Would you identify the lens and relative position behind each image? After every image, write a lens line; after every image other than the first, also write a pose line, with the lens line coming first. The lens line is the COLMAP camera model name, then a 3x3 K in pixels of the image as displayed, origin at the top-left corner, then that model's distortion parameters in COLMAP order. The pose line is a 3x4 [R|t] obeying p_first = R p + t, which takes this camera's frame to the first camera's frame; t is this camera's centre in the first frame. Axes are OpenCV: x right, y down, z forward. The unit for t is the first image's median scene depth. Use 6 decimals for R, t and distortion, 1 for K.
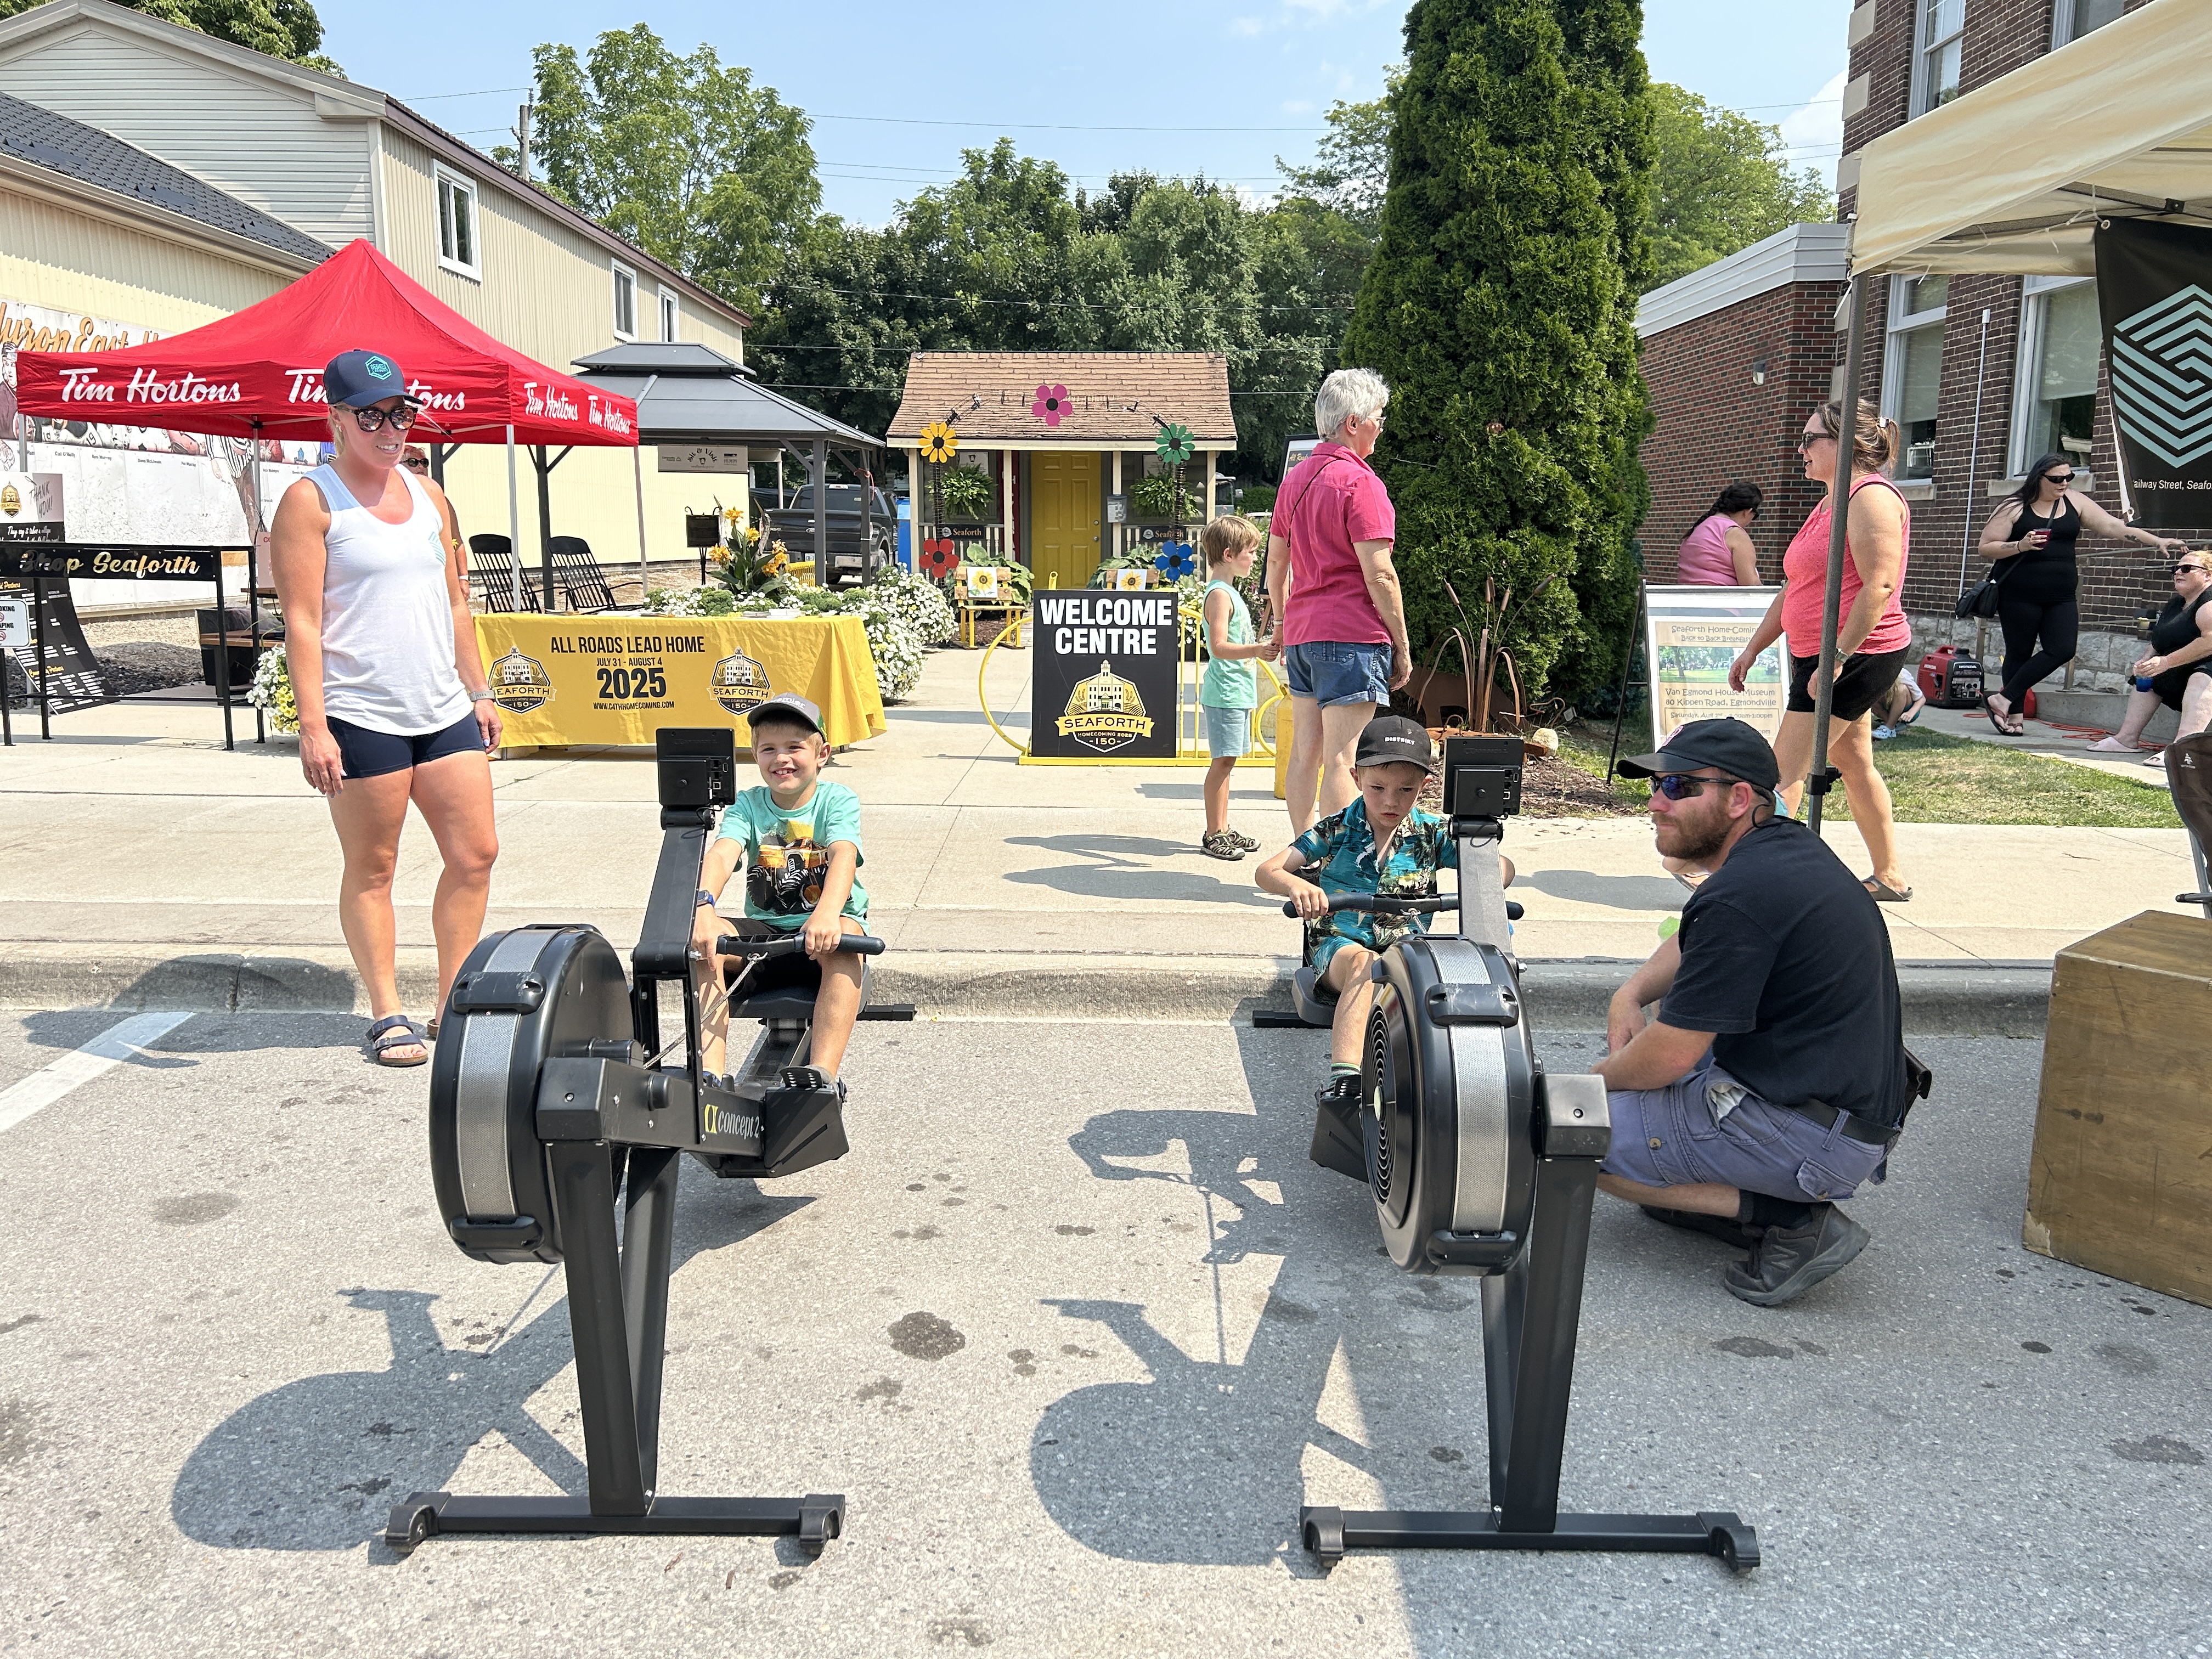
lens RADIAL K [[1671.4, 0, 1073.5], [0, 1671.4, 832.9], [0, 0, 1]] dist [0.031370, -0.001303]
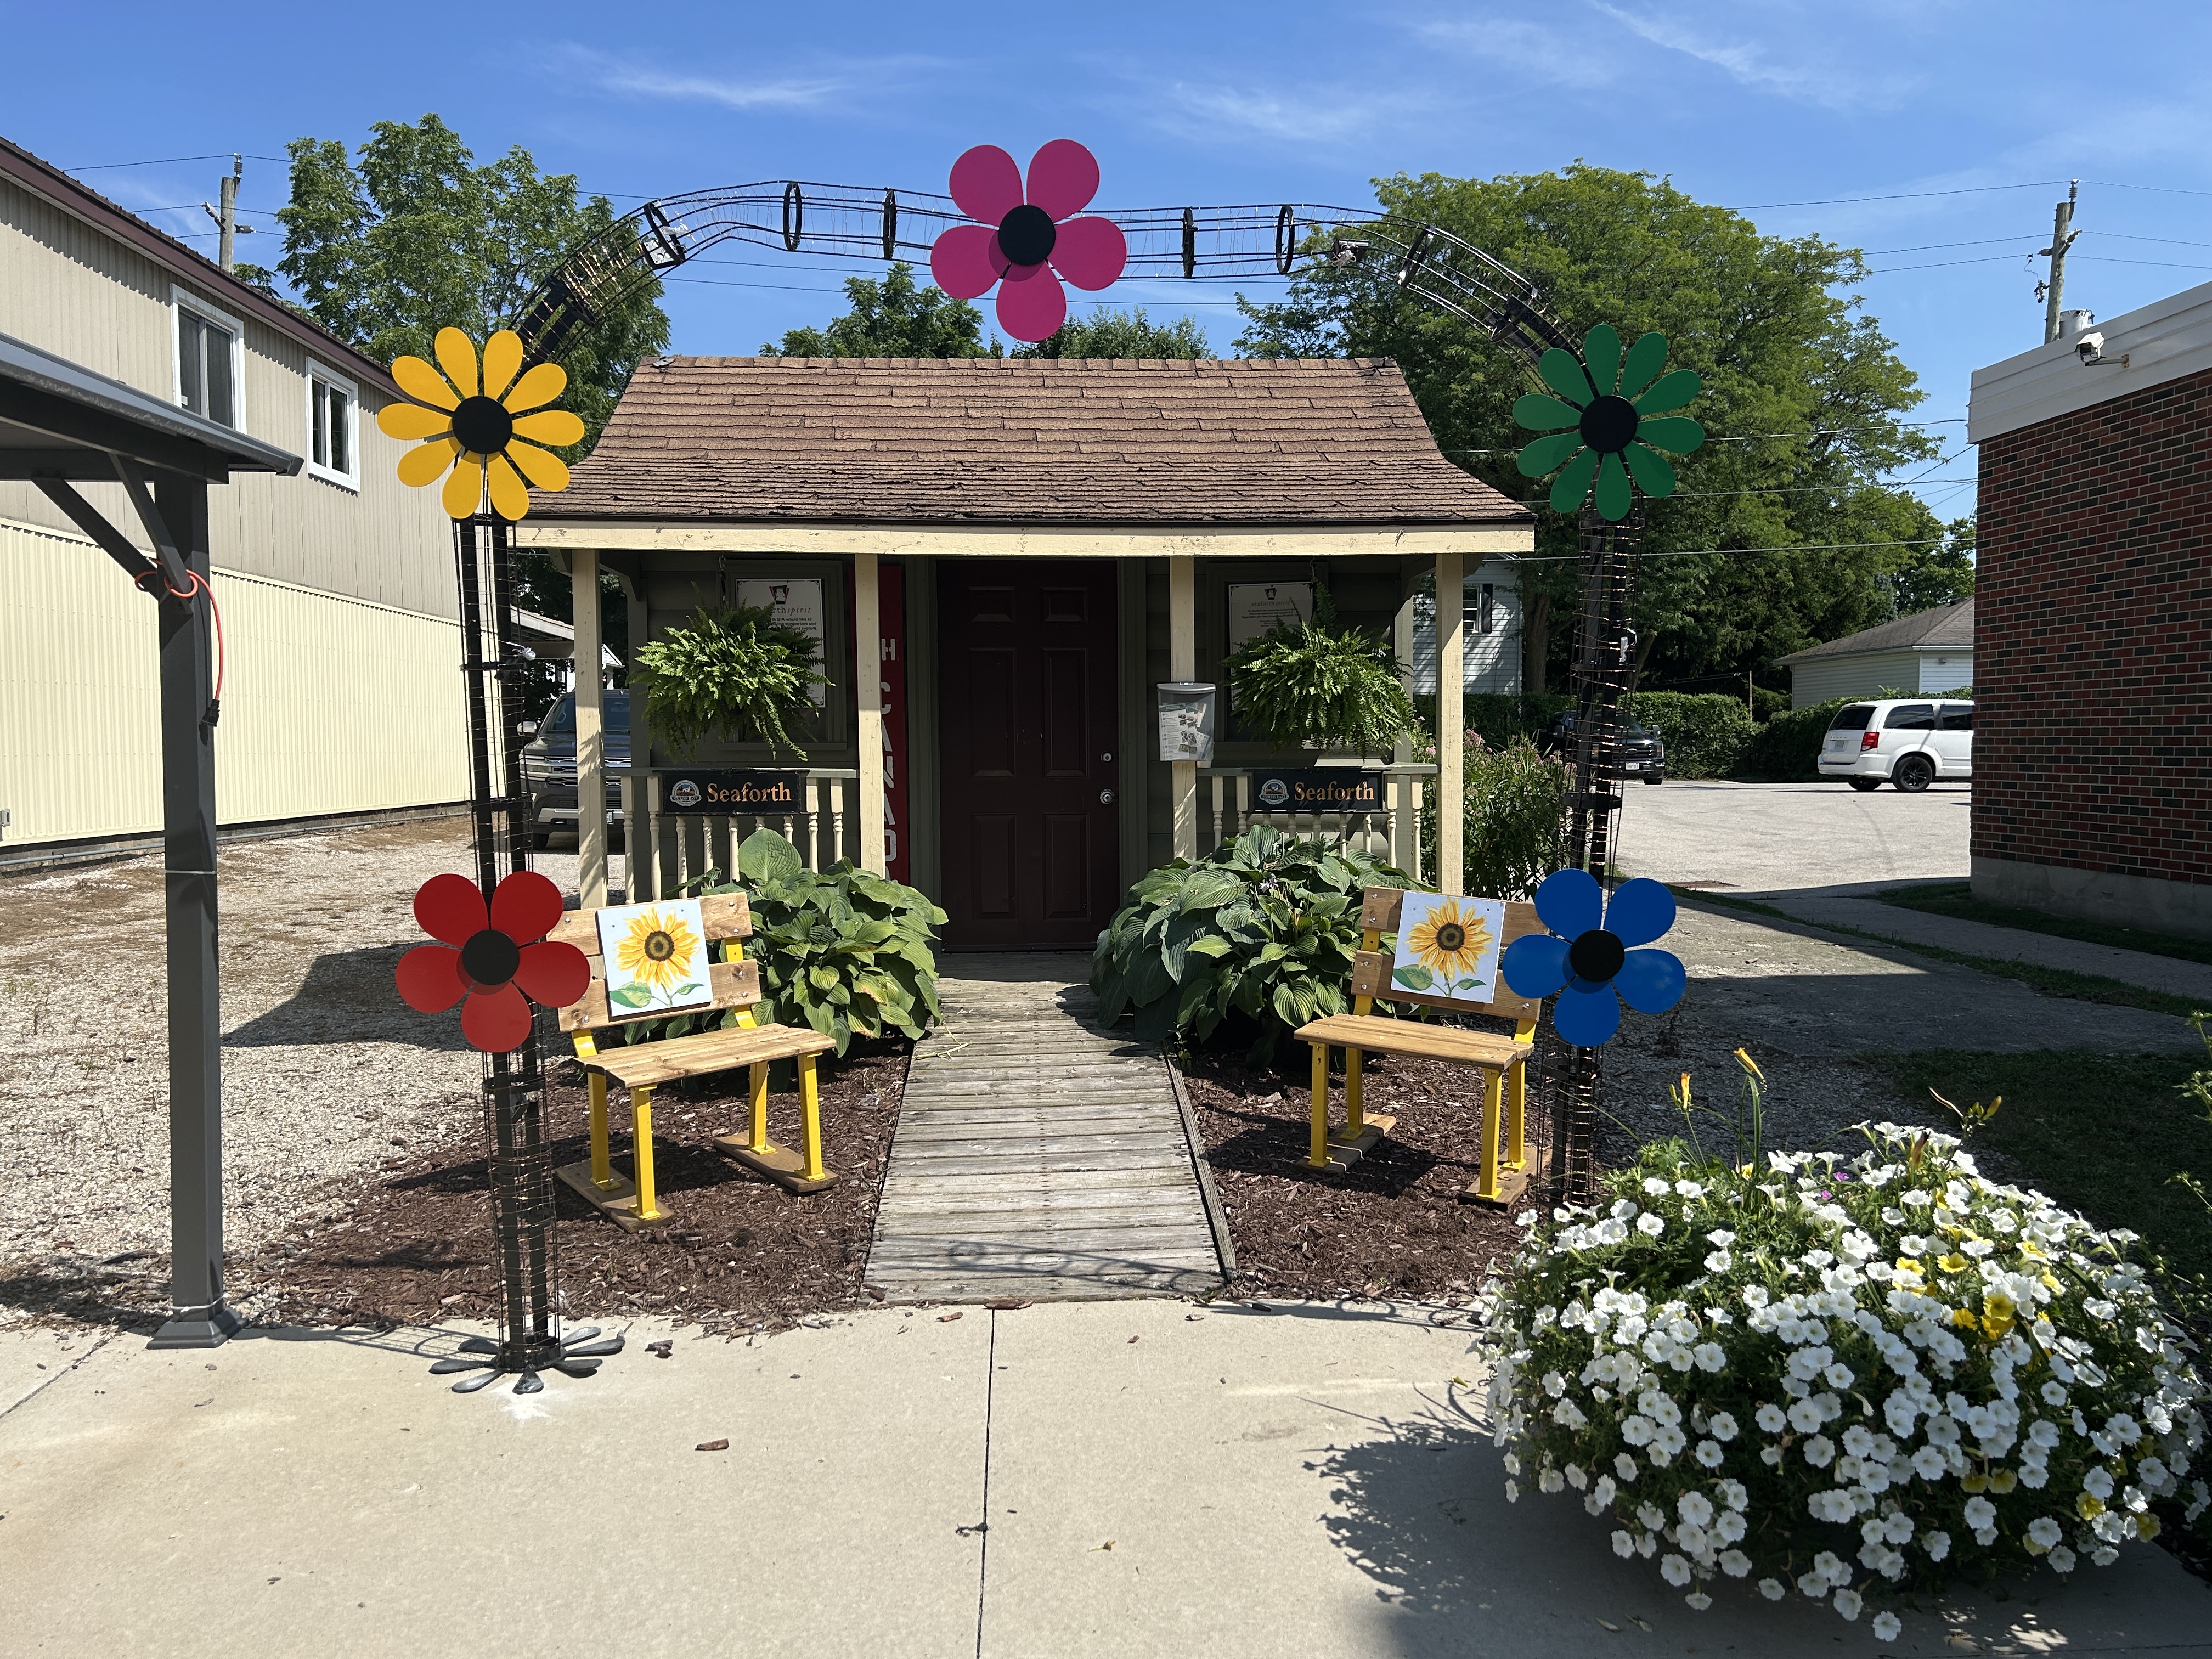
lens RADIAL K [[1650.8, 0, 1106.0], [0, 1650.8, 829.5], [0, 0, 1]] dist [0.097151, 0.000559]
pose [[0.997215, -0.012023, 0.073606, -0.005807], [0.021097, 0.992087, -0.123771, -0.047202], [-0.071536, 0.124979, 0.989577, 0.242292]]
